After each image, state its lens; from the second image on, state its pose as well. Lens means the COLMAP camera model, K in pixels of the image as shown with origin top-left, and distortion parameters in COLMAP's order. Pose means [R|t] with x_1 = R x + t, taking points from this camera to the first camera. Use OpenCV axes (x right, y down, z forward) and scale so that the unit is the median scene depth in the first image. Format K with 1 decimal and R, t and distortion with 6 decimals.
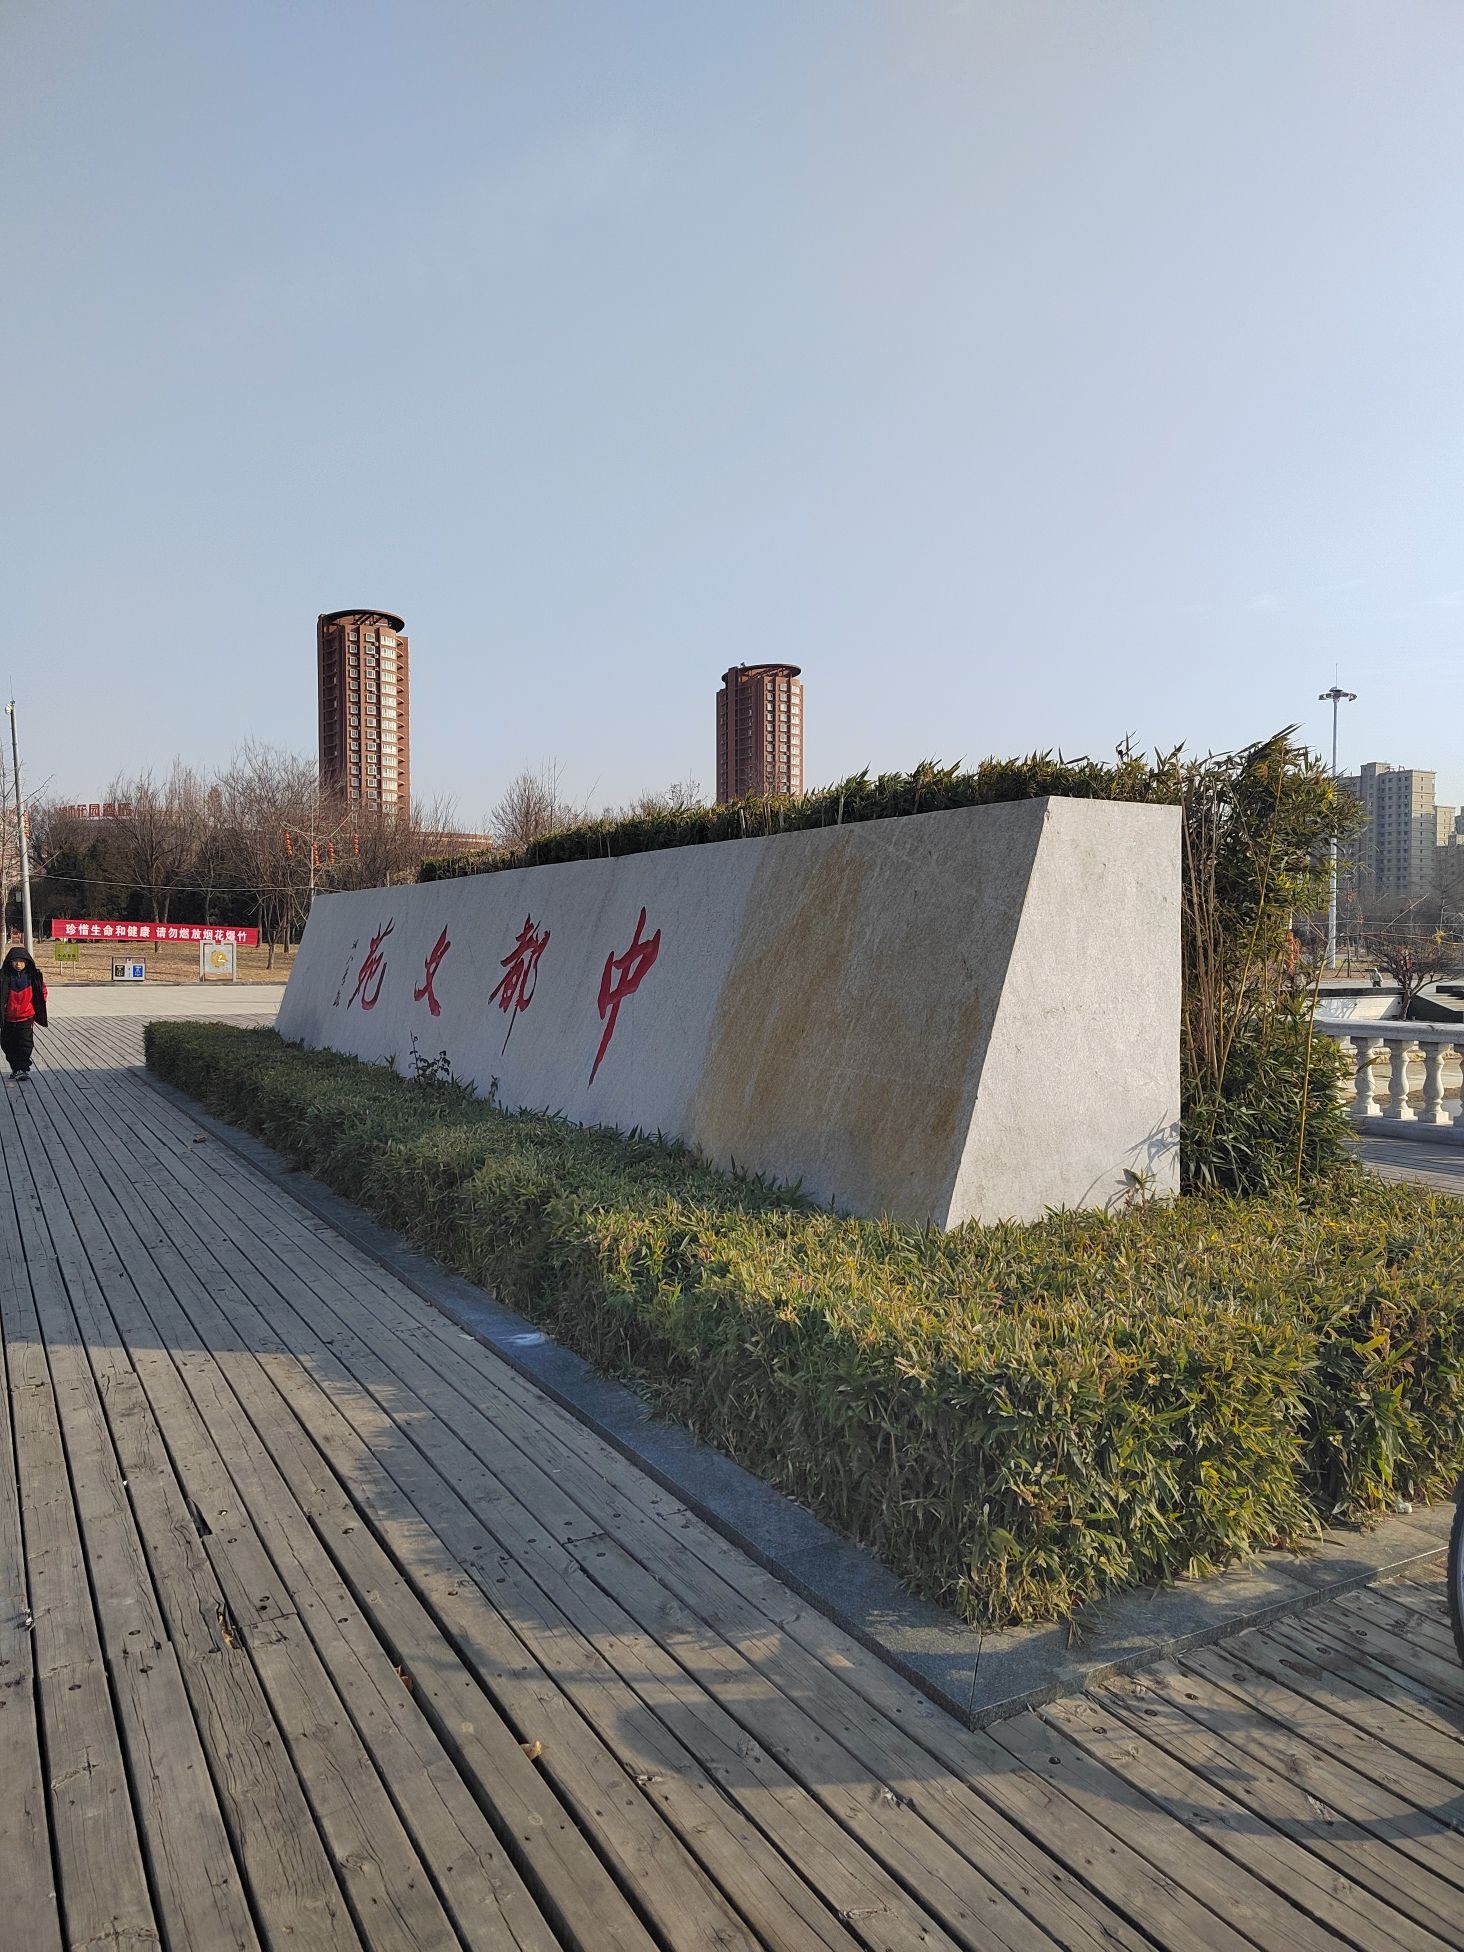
lens RADIAL K [[1304.8, 0, 732.0], [0, 1304.8, 976.0], [0, 0, 1]] dist [0.037645, -0.004870]
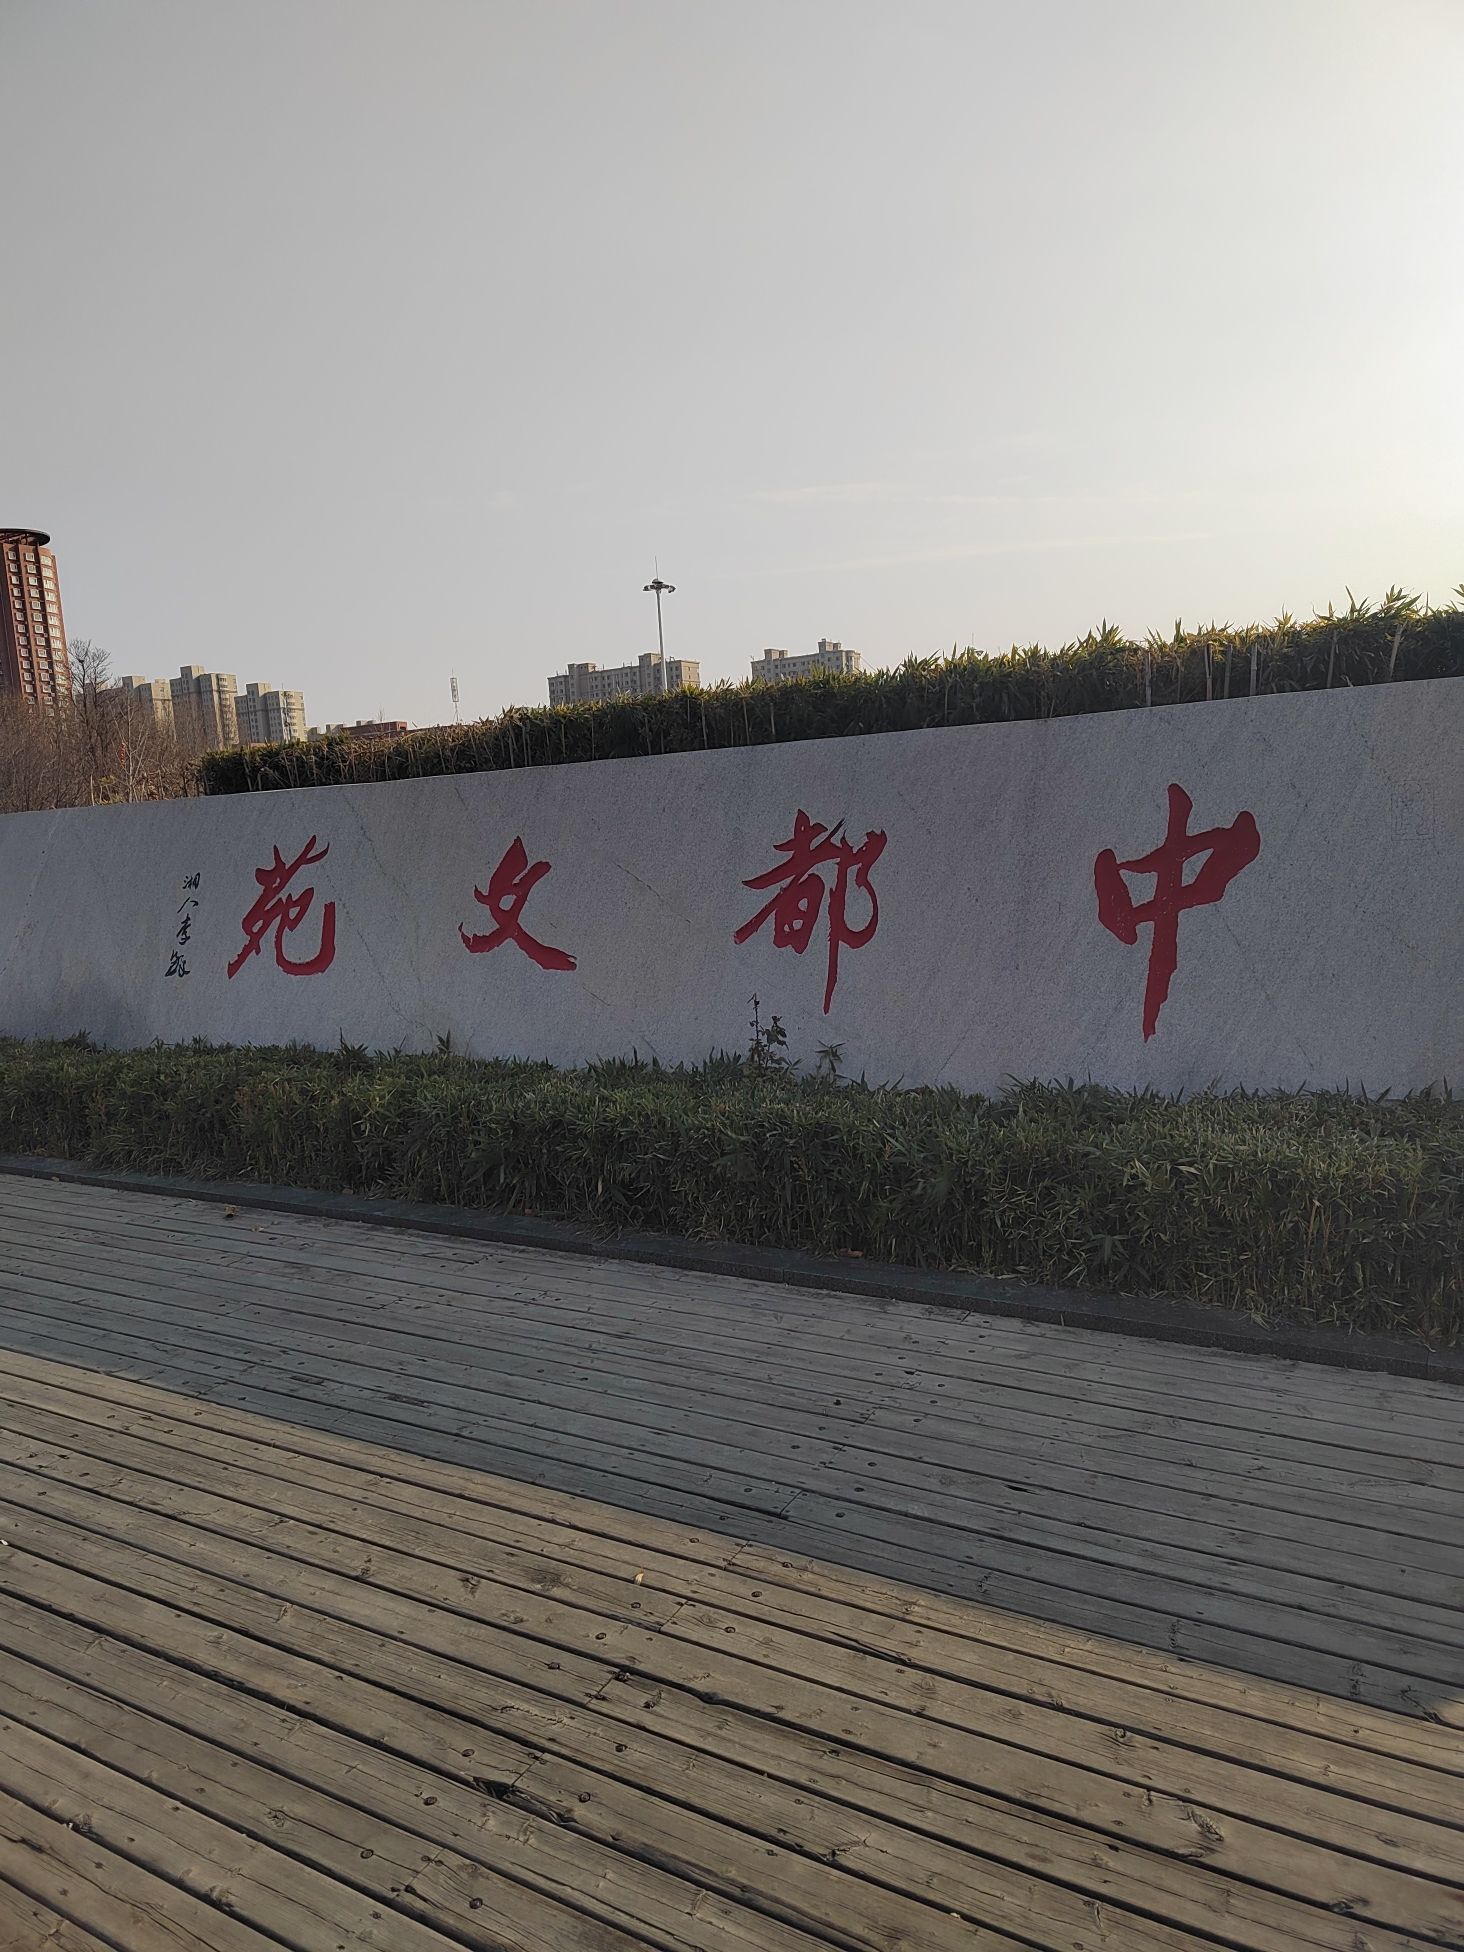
lens RADIAL K [[1304.8, 0, 732.0], [0, 1304.8, 976.0], [0, 0, 1]] dist [0.037645, -0.004870]
pose [[0.871685, -0.115464, 0.476270, -0.376385], [0.076264, 0.991969, 0.100905, -0.023232], [-0.484096, -0.051635, 0.873490, 0.277269]]
